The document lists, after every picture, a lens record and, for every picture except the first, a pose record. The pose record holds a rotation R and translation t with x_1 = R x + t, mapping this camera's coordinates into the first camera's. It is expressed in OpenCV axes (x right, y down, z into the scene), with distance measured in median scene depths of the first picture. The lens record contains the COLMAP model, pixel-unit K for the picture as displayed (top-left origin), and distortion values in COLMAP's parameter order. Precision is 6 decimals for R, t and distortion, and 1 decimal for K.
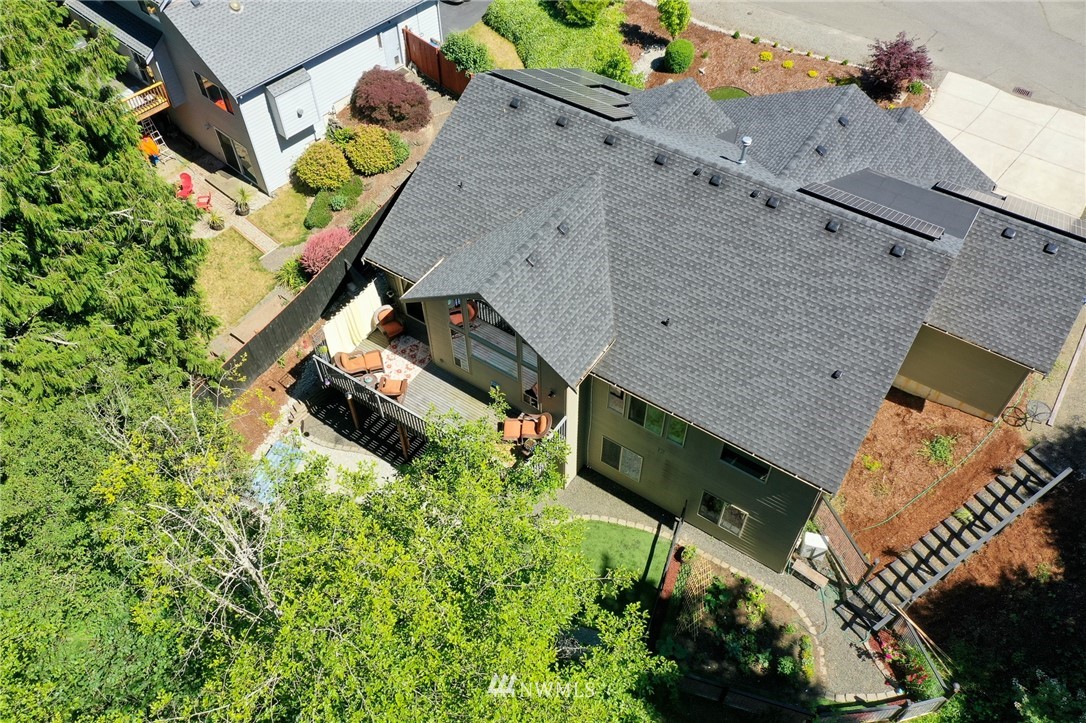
lens RADIAL K [[847.3, 0, 543.0], [0, 847.3, 361.5], [0, 0, 1]] dist [0.001095, 0.000504]
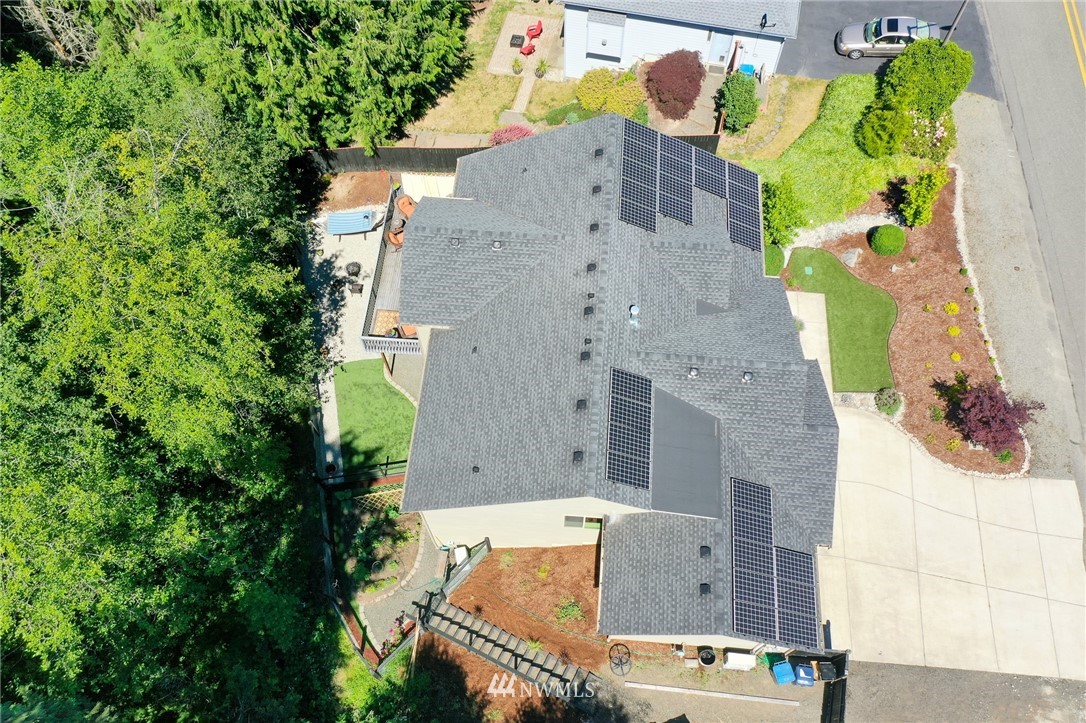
lens RADIAL K [[847.3, 0, 543.0], [0, 847.3, 361.5], [0, 0, 1]] dist [0.001095, 0.000504]
pose [[0.480349, 0.775380, -0.409940, 0.494199], [-0.674126, 0.625392, 0.392986, -0.404190], [0.561087, 0.087581, 0.823110, -0.003955]]
